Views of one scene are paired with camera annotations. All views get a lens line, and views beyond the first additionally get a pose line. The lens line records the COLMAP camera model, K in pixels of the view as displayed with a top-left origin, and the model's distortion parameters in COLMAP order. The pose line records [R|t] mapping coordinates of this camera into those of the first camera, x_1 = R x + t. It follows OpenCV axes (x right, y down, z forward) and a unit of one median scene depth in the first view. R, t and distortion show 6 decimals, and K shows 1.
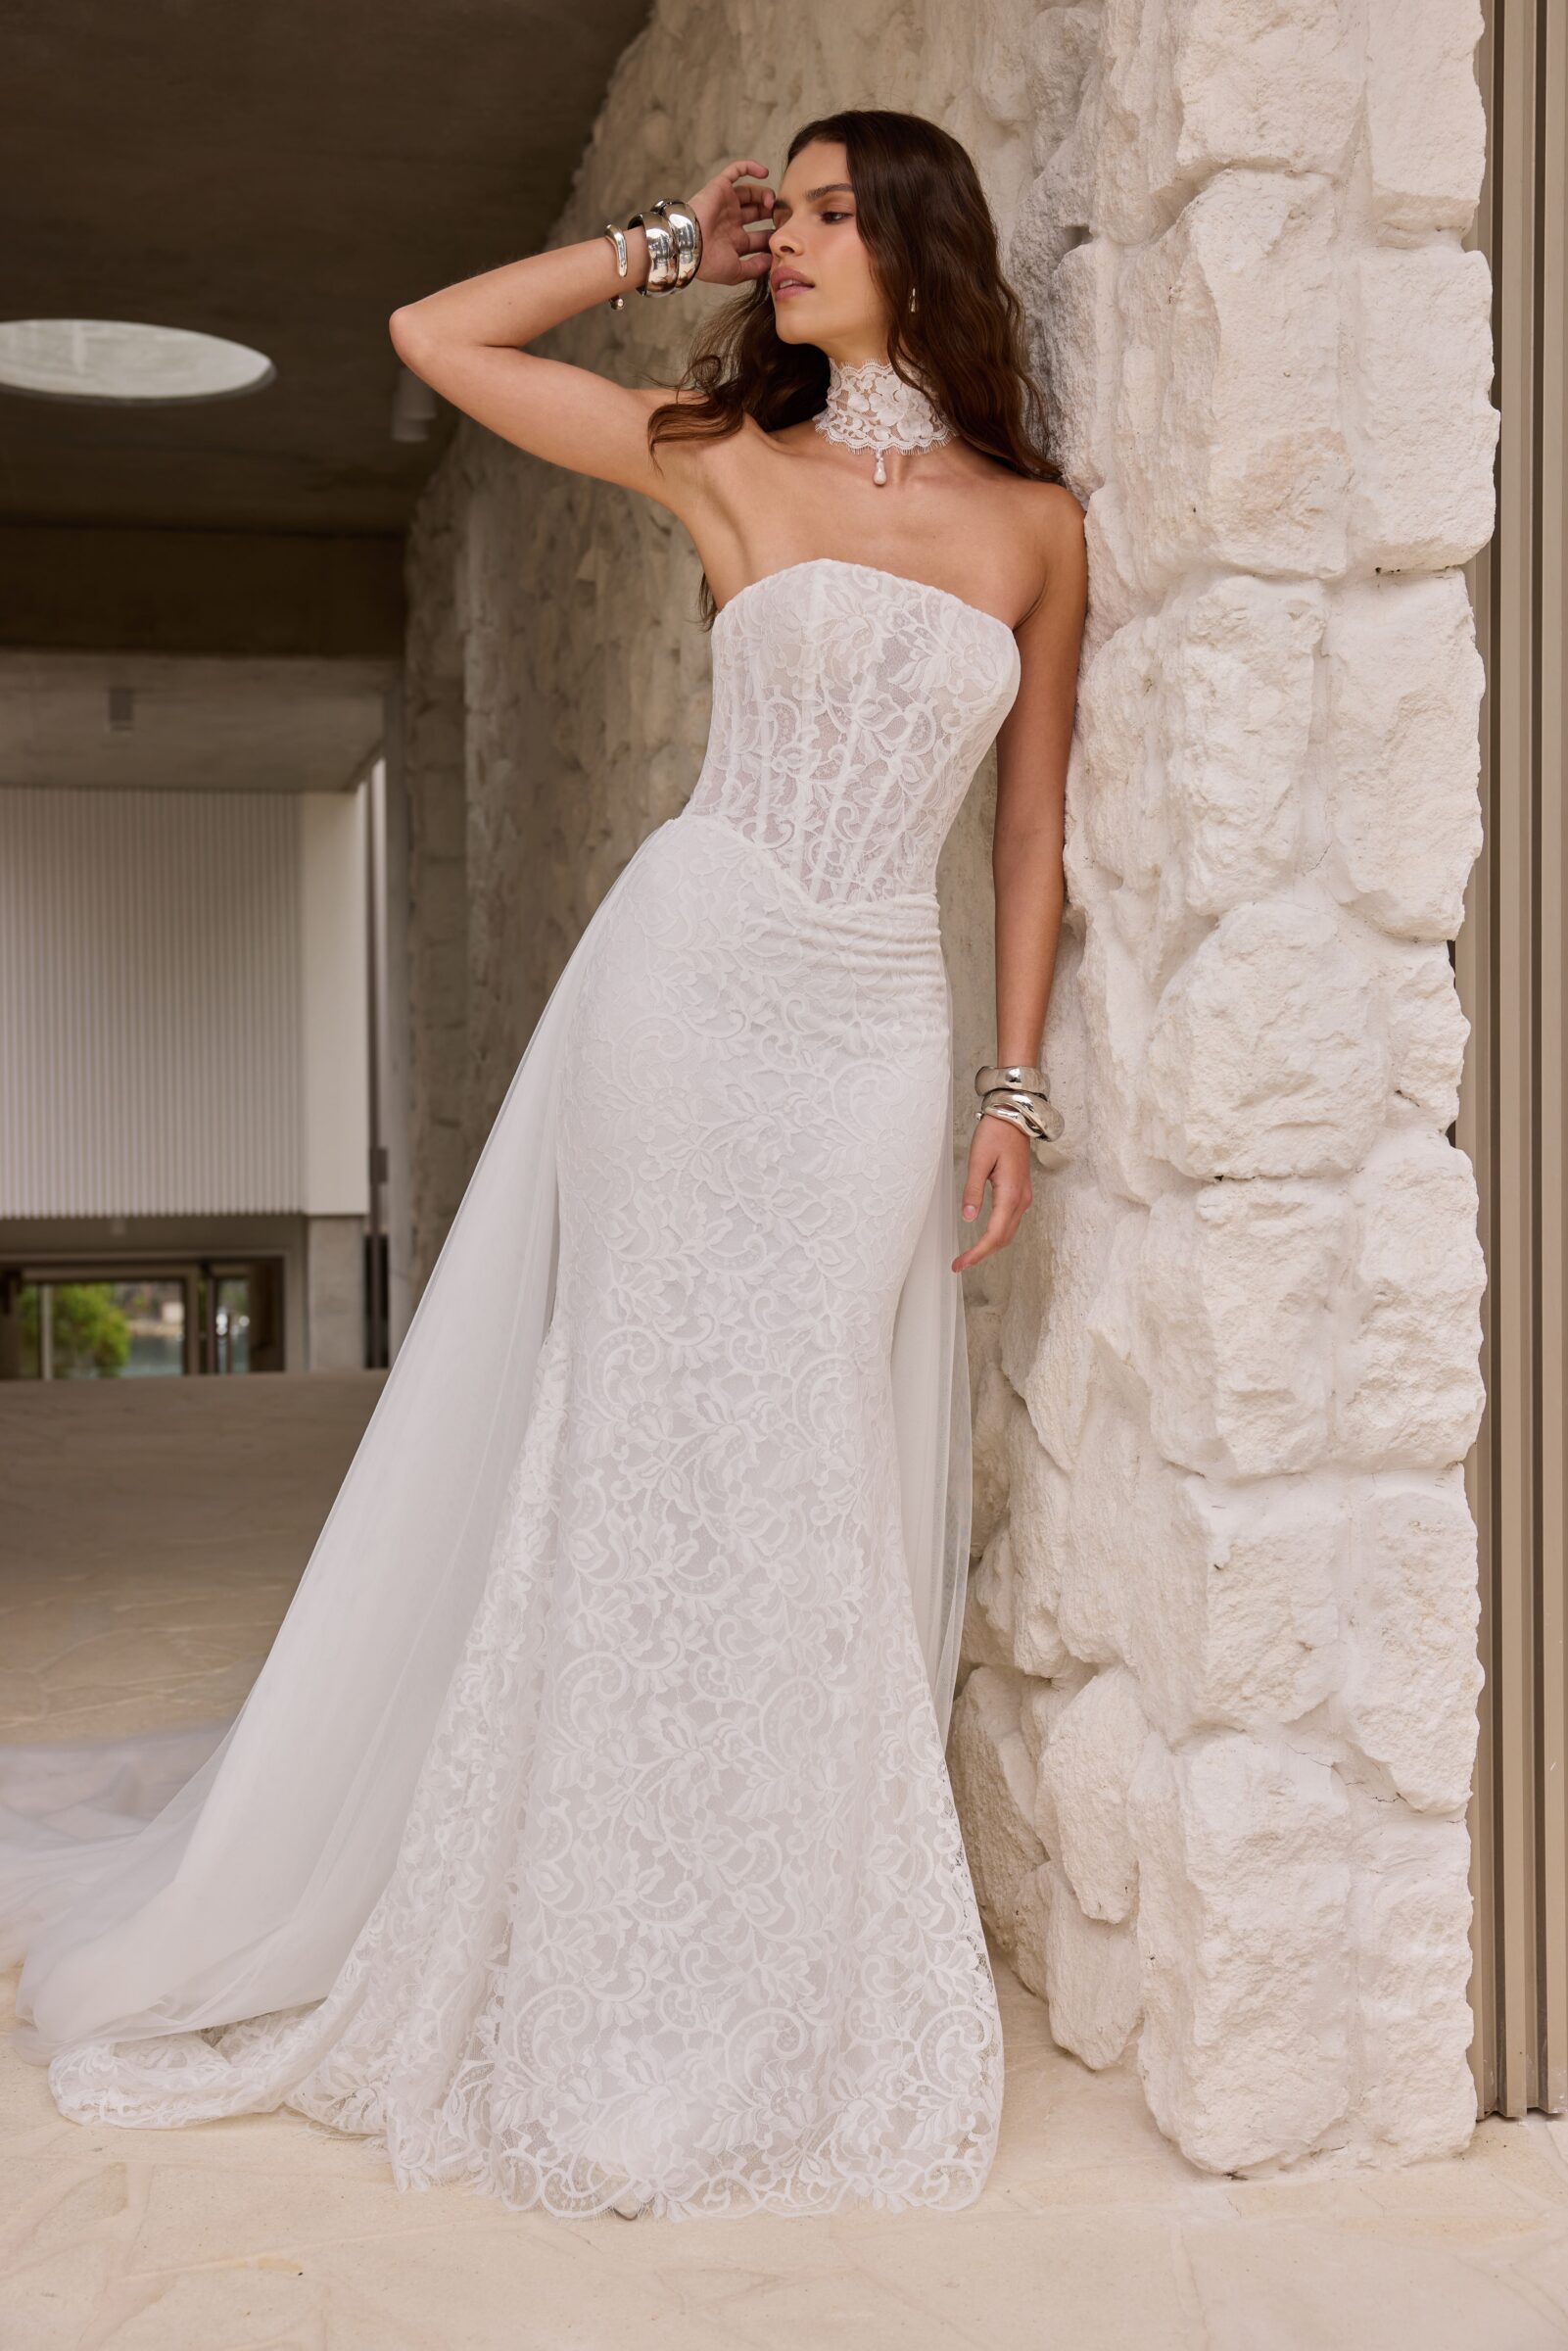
lens RADIAL K [[2713.2, 0, 806.7], [0, 2713.2, 1172.0], [0, 0, 1]] dist [0.024257, 0.046682]
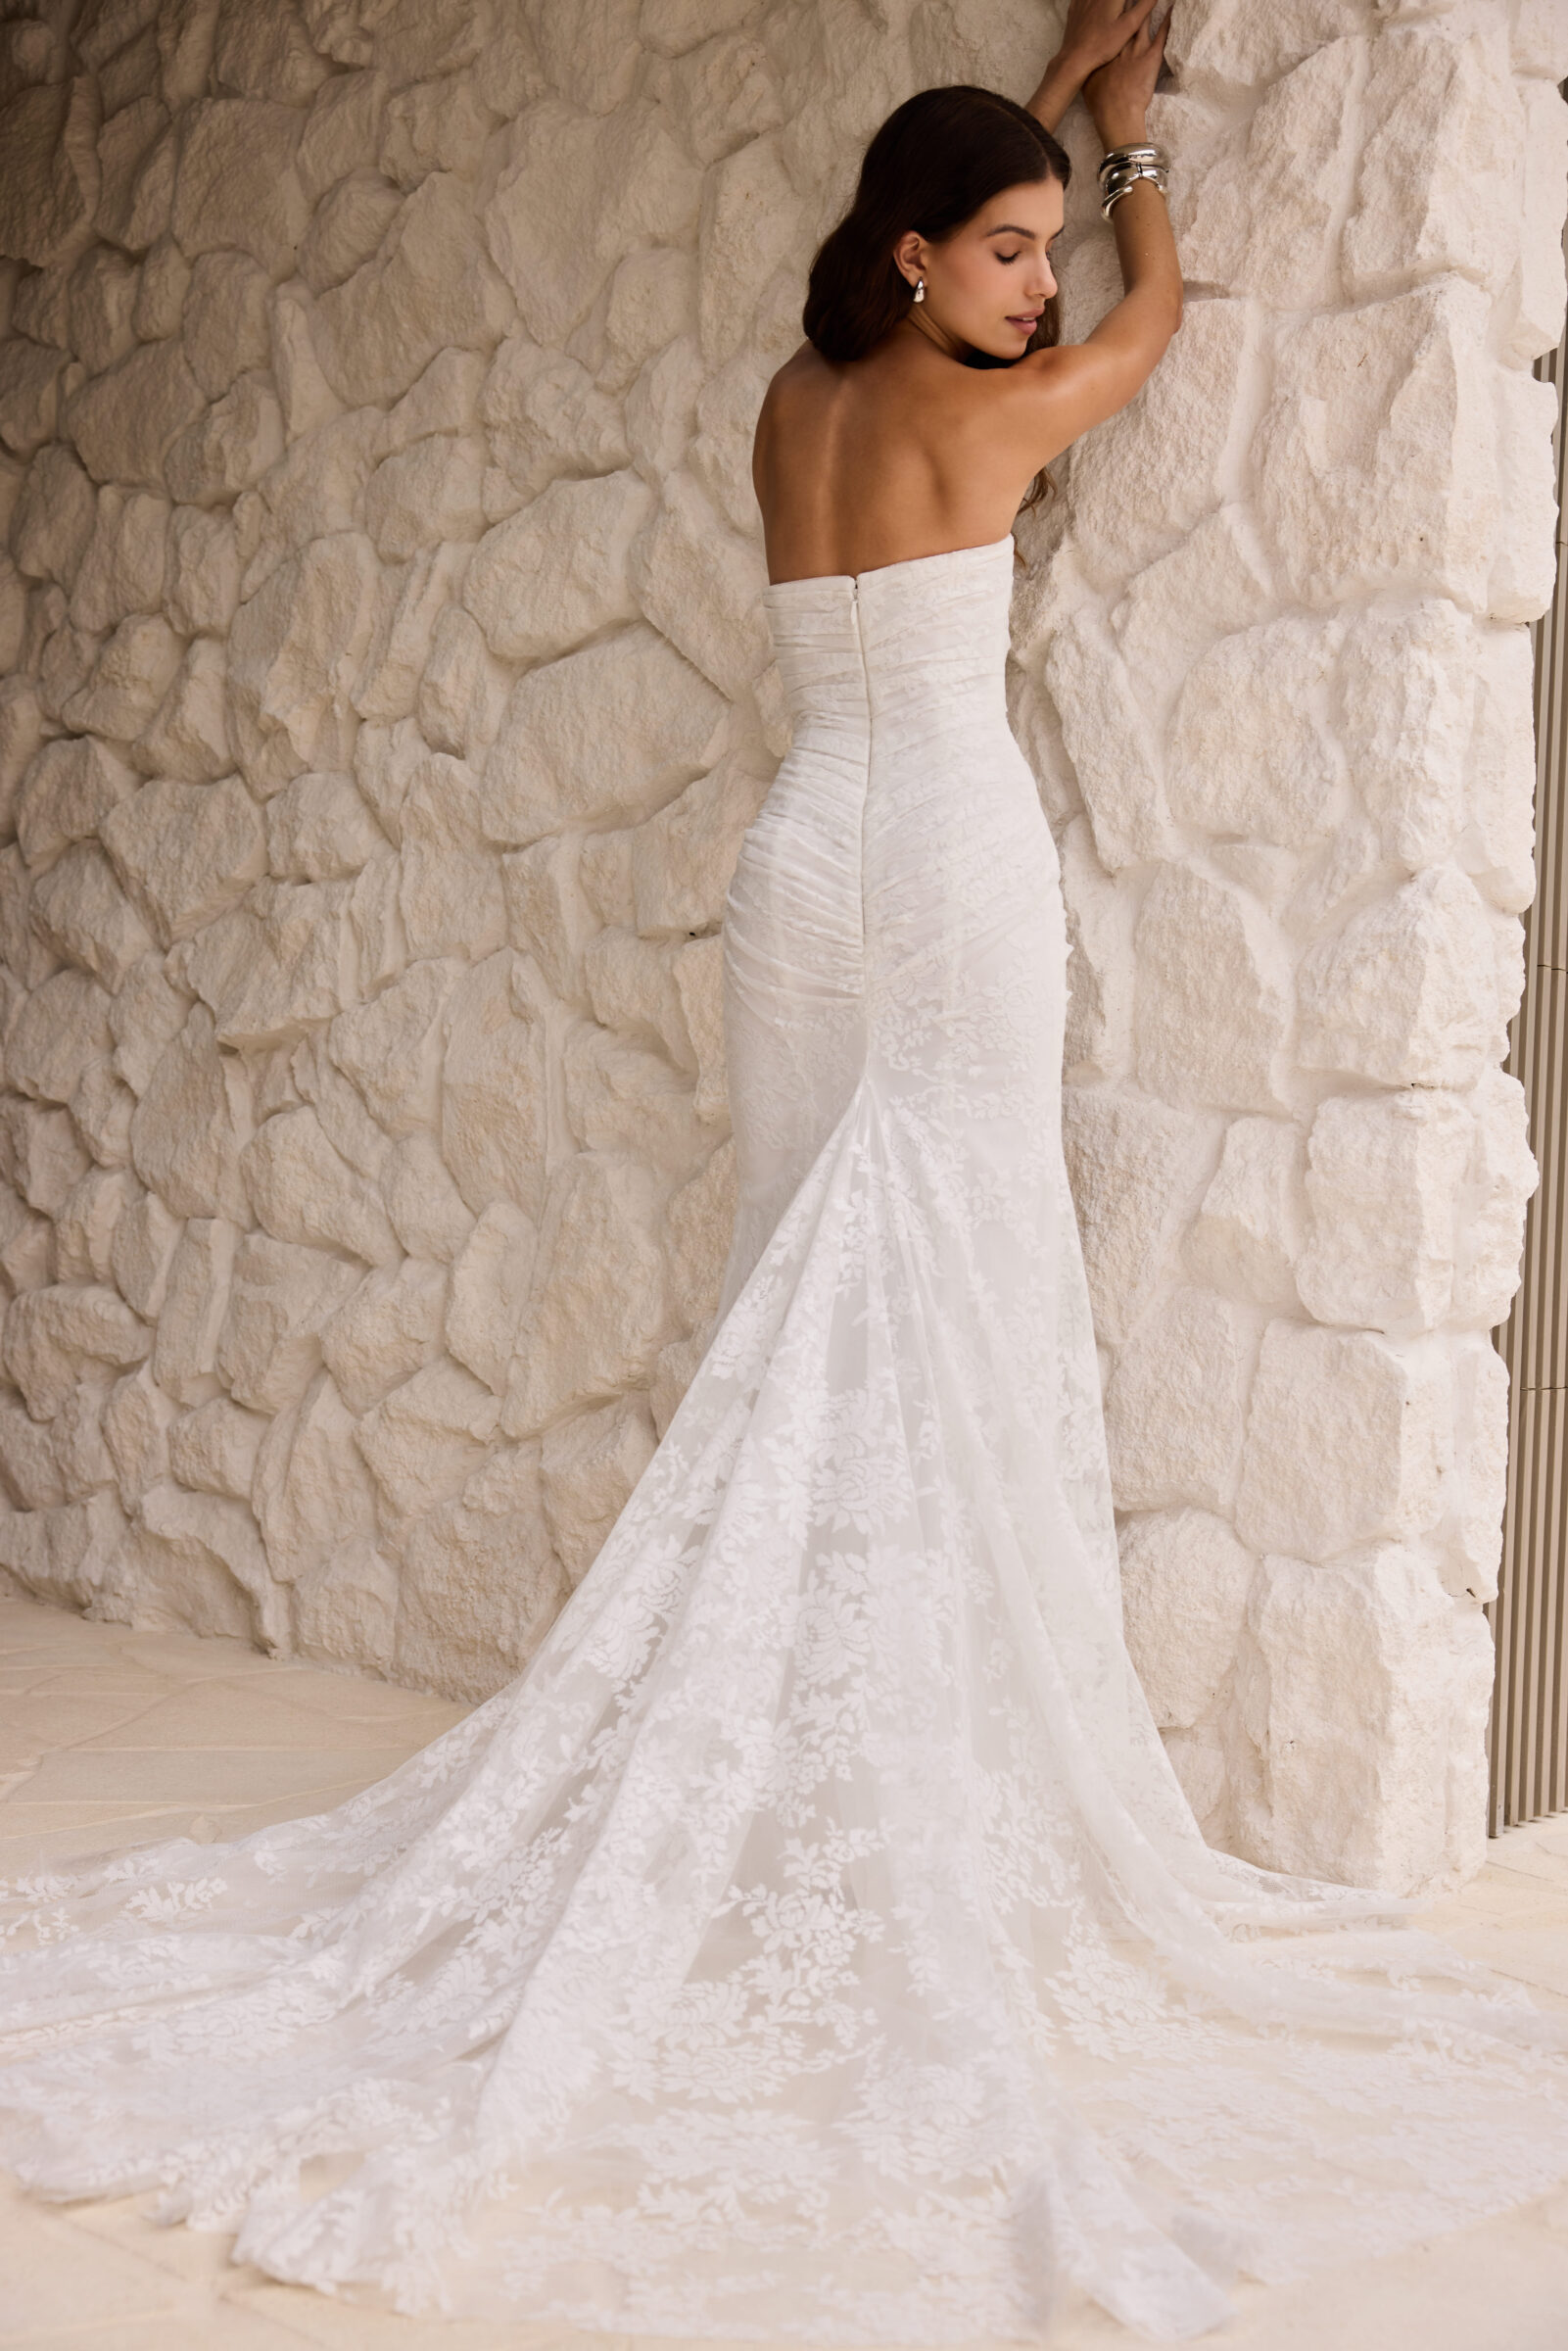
lens RADIAL K [[2540.8, 0, 784.0], [0, 2540.8, 1175.5], [0, 0, 1]] dist [0.012652, 0.059140]
pose [[0.816790, 0.044212, 0.575238, -0.725992], [-0.031457, 0.998989, -0.032114, 0.087245], [-0.576076, 0.008136, 0.817355, 0.225609]]
